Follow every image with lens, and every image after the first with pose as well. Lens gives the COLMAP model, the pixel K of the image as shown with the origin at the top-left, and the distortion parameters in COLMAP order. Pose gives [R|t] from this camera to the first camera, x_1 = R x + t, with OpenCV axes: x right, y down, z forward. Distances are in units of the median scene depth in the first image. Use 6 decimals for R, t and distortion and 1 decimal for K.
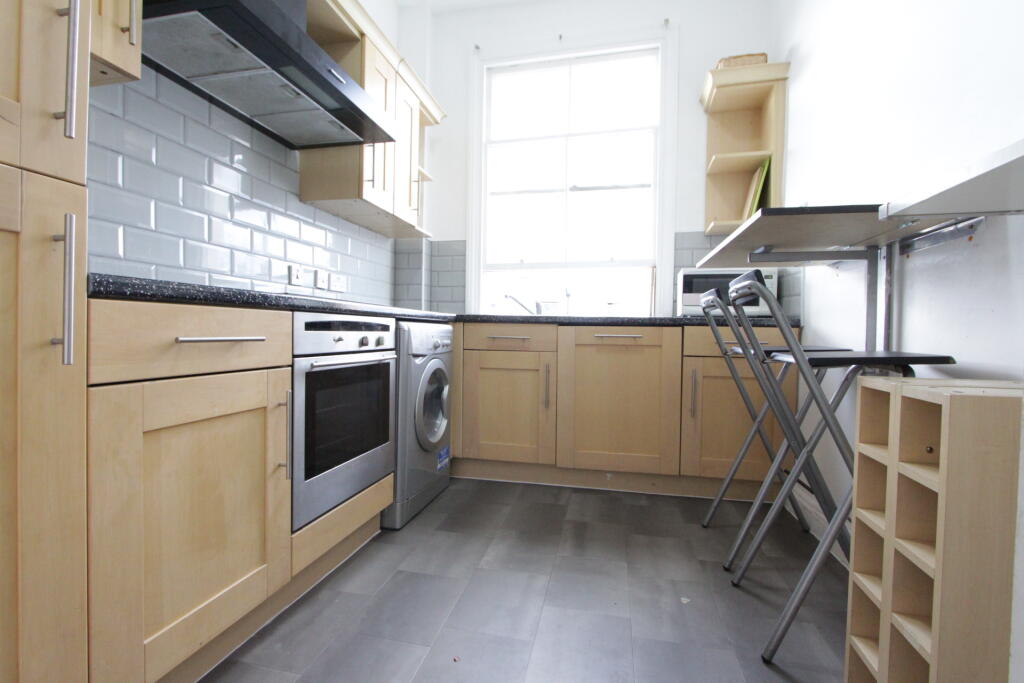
lens RADIAL K [[469.3, 0, 513.4], [0, 469.3, 339.8], [0, 0, 1]] dist [-0.019503, 0.002187]
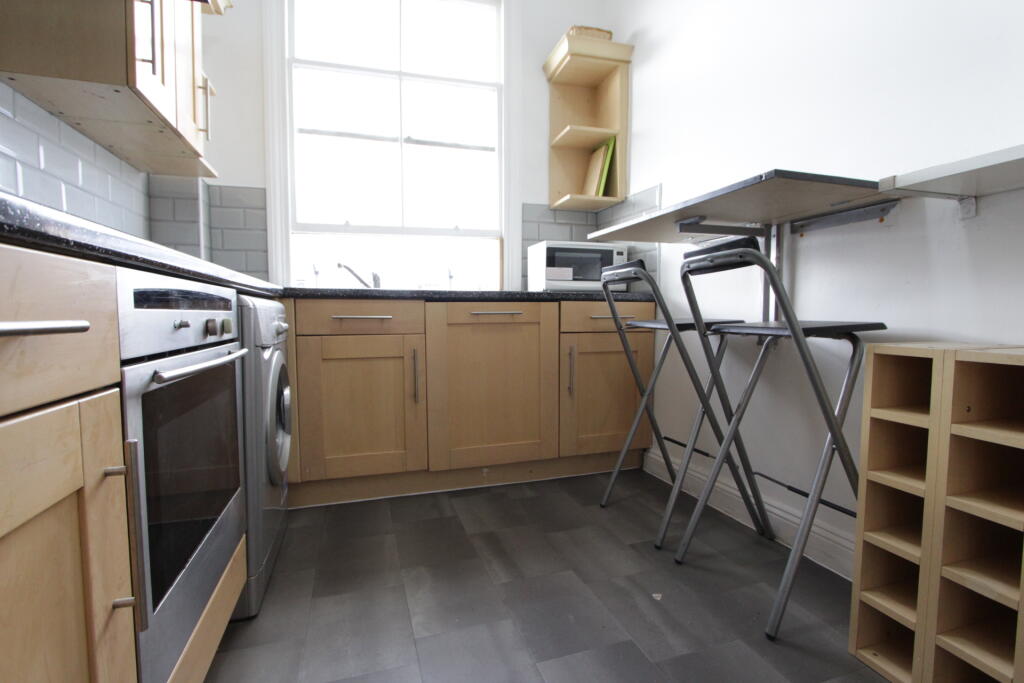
lens RADIAL K [[469.3, 0, 510.2], [0, 469.3, 339.1], [0, 0, 1]] dist [-0.019503, 0.002187]
pose [[0.864631, -0.045174, 0.500372, -0.201602], [0.024610, 0.998562, 0.047625, -0.000368], [-0.501804, -0.028864, 0.864500, 0.227292]]
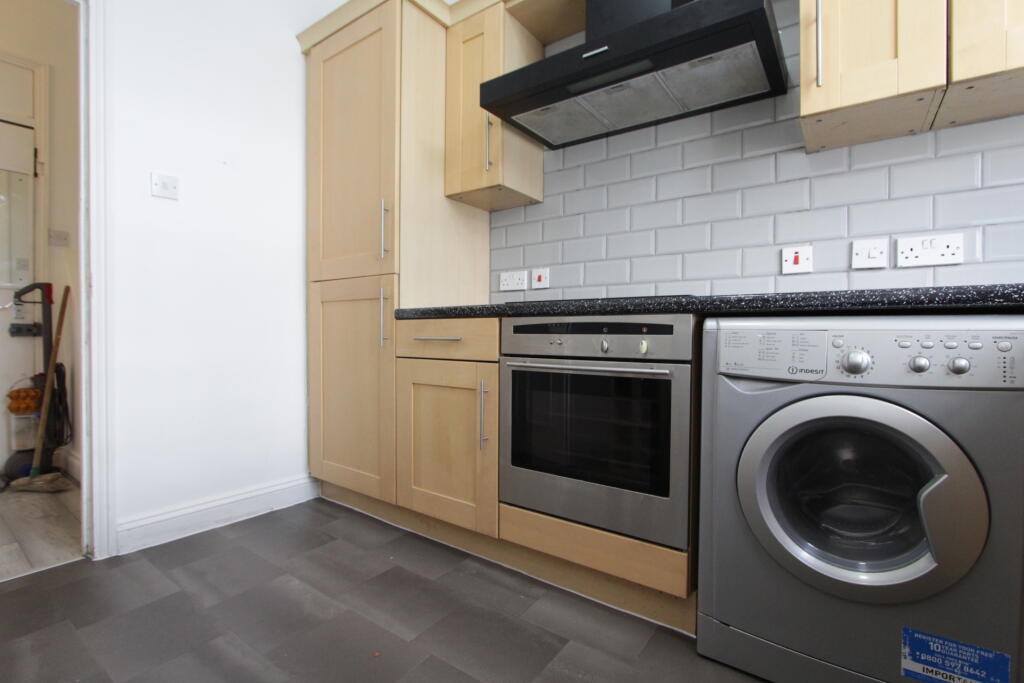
lens RADIAL K [[469.3, 0, 512.3], [0, 469.3, 339.6], [0, 0, 1]] dist [-0.019503, 0.002187]
pose [[-0.396824, -0.005274, -0.917880, 0.347162], [-0.026370, 0.999636, 0.005657, -0.006195], [0.917516, 0.026449, -0.396819, 0.829914]]
